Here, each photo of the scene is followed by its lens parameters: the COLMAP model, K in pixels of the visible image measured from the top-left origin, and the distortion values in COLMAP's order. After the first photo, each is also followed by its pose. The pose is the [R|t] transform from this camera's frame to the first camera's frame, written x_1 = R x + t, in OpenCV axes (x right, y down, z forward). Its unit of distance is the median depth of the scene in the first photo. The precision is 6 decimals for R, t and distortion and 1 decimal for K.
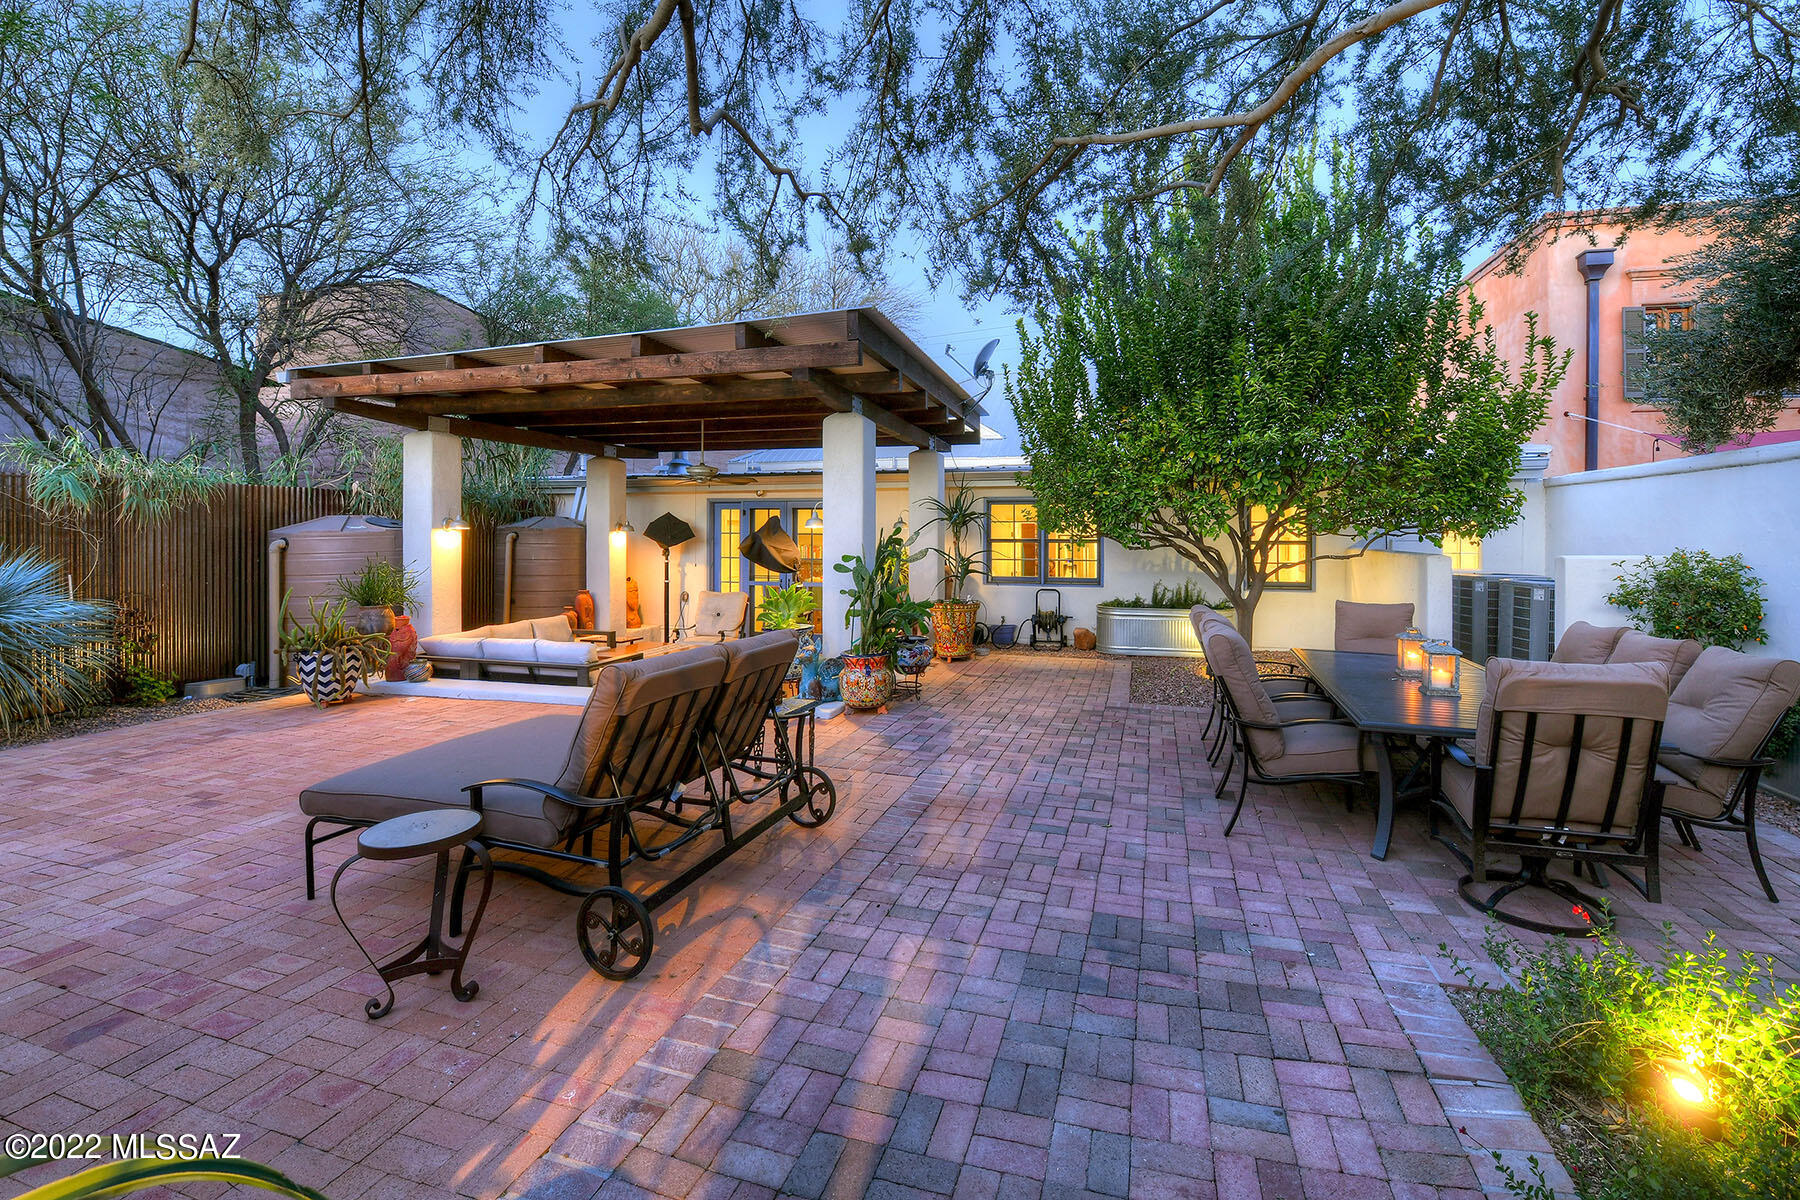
lens RADIAL K [[772.1, 0, 908.2], [0, 772.1, 550.2], [0, 0, 1]] dist [-0.021560, 0.000415]
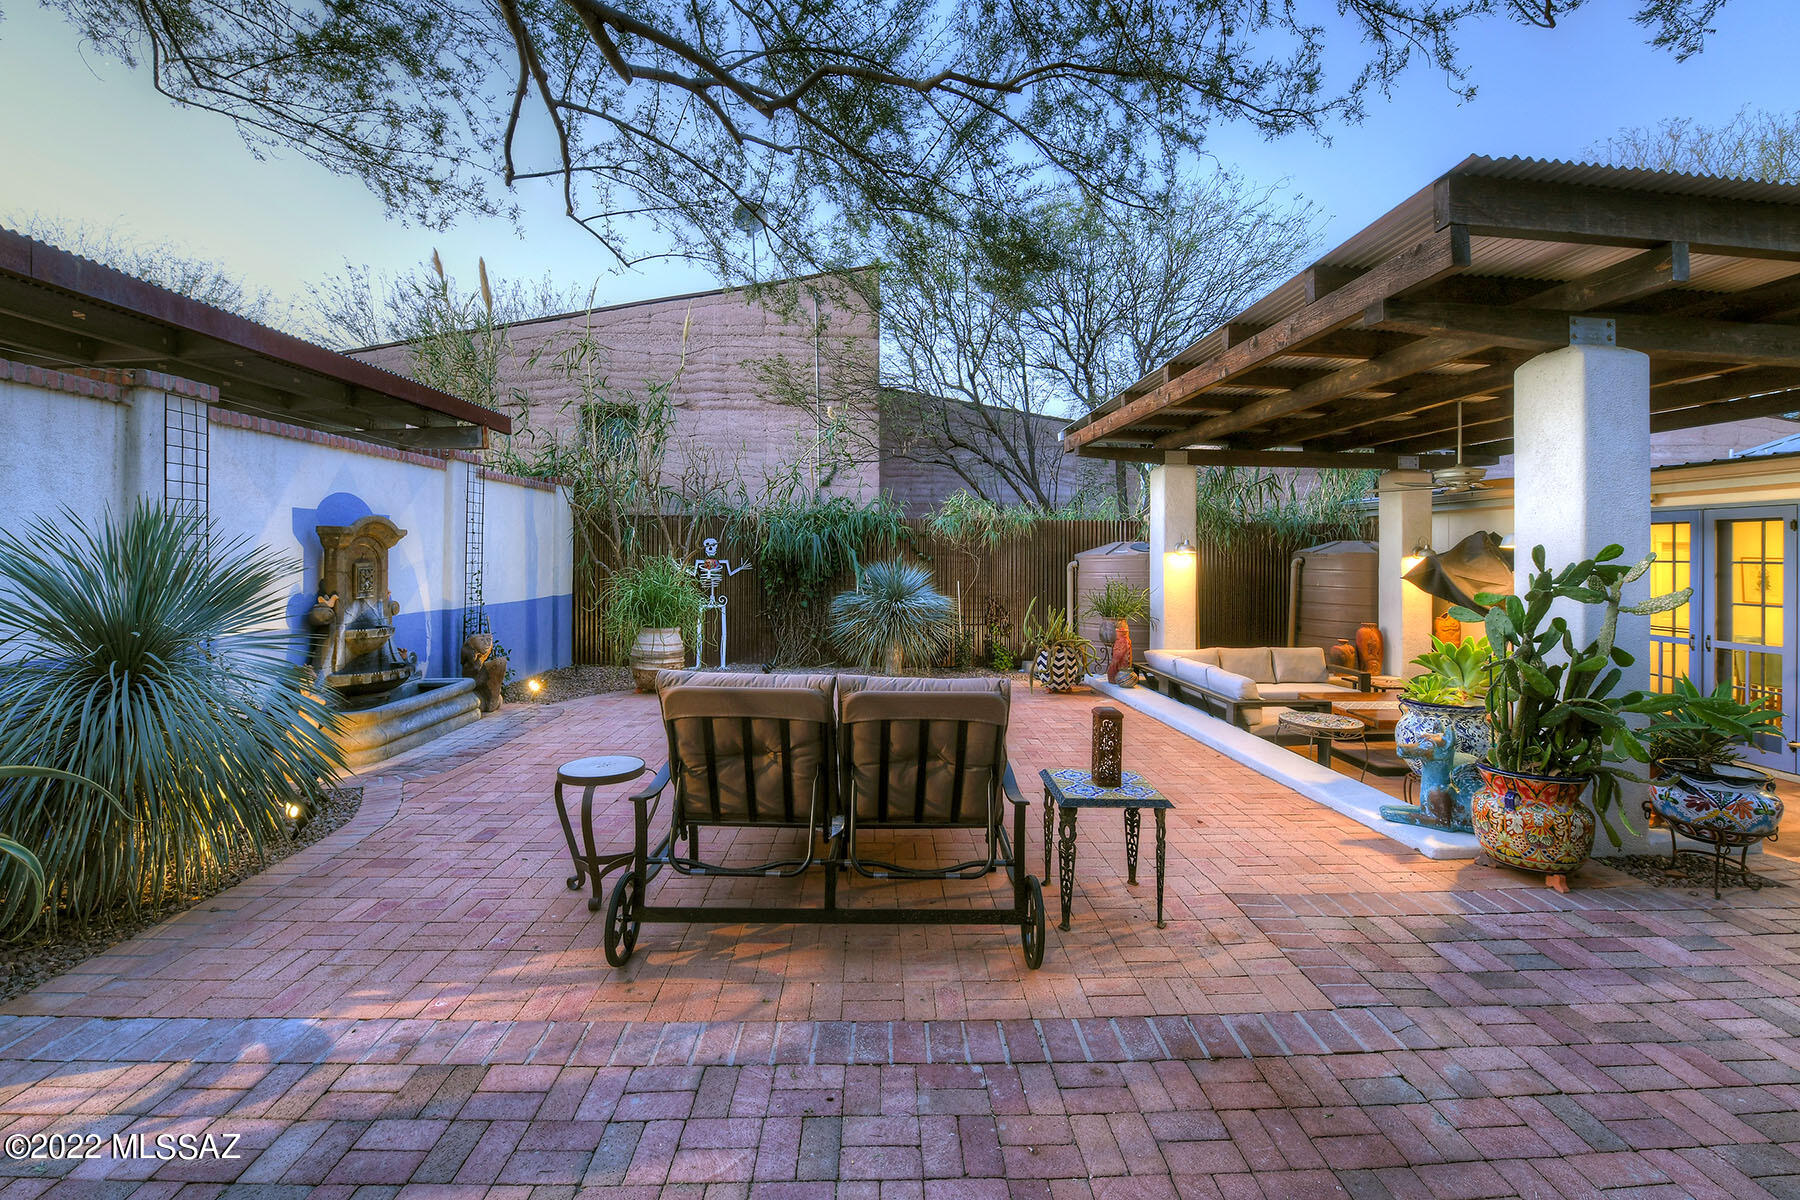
lens RADIAL K [[712.4, 0, 935.4], [0, 712.4, 546.9], [0, 0, 1]] dist [-0.012751, -0.000124]
pose [[0.349138, -0.008952, -0.937029, 0.496100], [-0.031204, 0.999289, -0.021174, -0.008391], [0.936552, 0.036632, 0.348610, 0.733195]]
